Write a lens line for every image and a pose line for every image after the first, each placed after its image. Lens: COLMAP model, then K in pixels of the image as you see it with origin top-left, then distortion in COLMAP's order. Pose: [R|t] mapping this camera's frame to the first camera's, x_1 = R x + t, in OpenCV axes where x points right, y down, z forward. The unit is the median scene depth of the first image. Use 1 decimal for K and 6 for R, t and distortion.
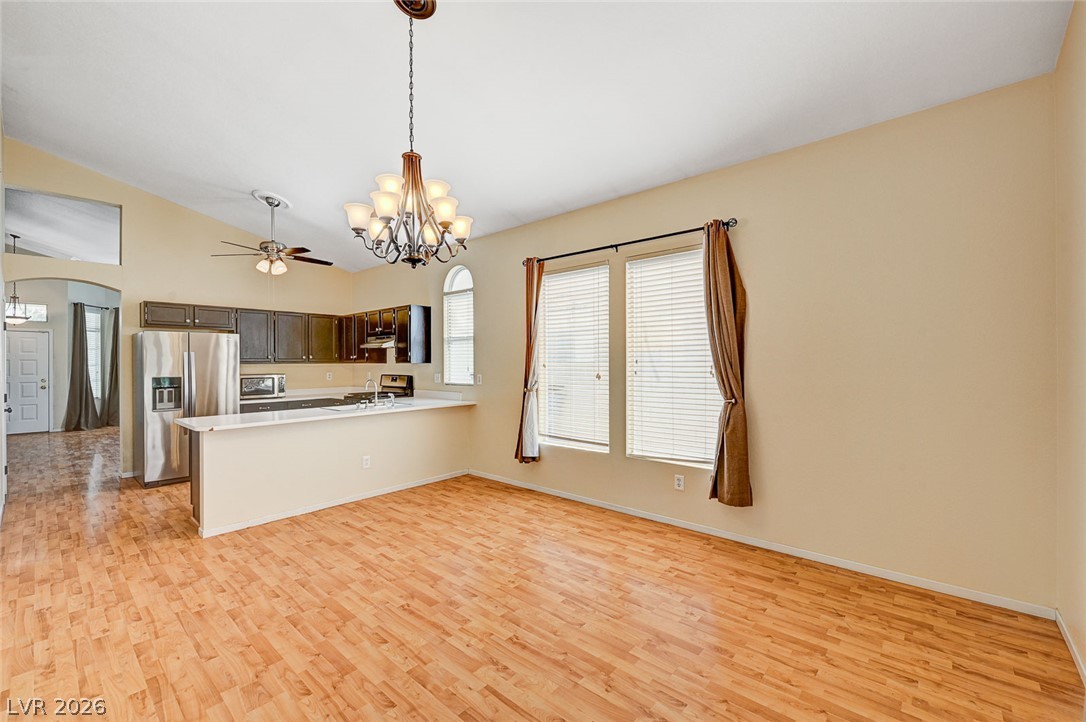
lens RADIAL K [[456.5, 0, 550.2], [0, 456.5, 360.6], [0, 0, 1]] dist [-0.001201, 0.000413]
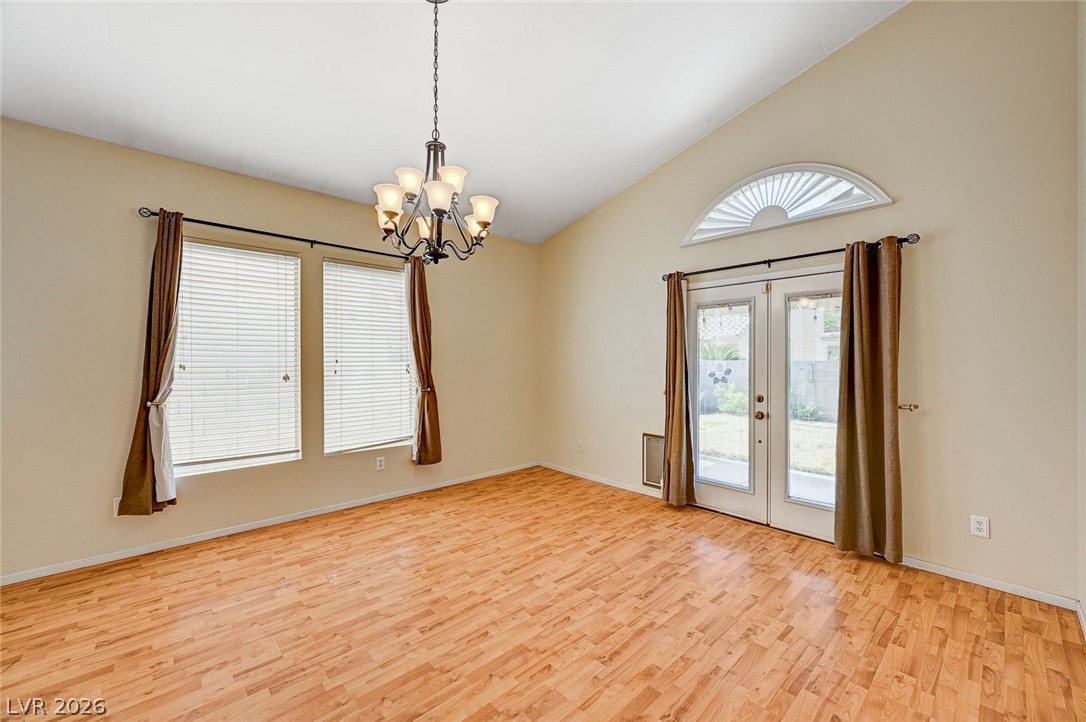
lens RADIAL K [[436.8, 0, 546.9], [0, 436.8, 358.8], [0, 0, 1]] dist [-0.001221, 0.000103]
pose [[0.091207, 0.006239, 0.995812, -0.865572], [-0.002447, 0.999979, -0.006041, 0.001677], [-0.995829, -0.001885, 0.091220, 0.501900]]
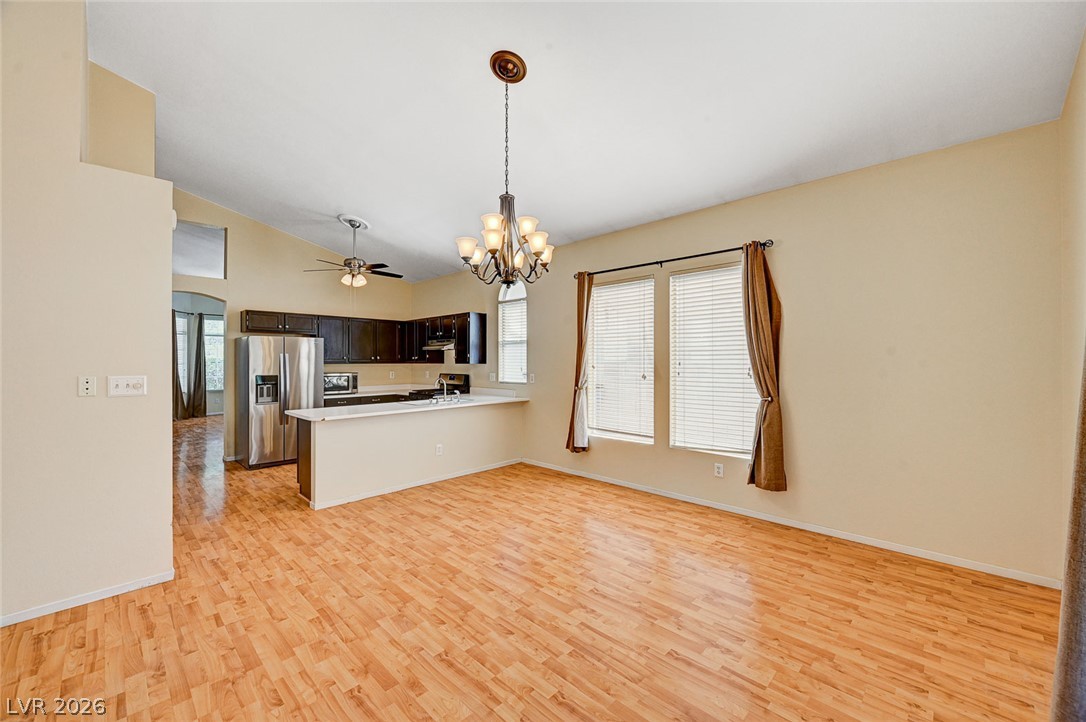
lens RADIAL K [[436.8, 0, 546.9], [0, 436.8, 358.8], [0, 0, 1]] dist [-0.001221, 0.000103]
pose [[0.998698, 0.002930, -0.050933, -0.098216], [-0.003050, 0.999993, -0.002286, -0.008034], [0.050926, 0.002439, 0.998699, -0.120085]]
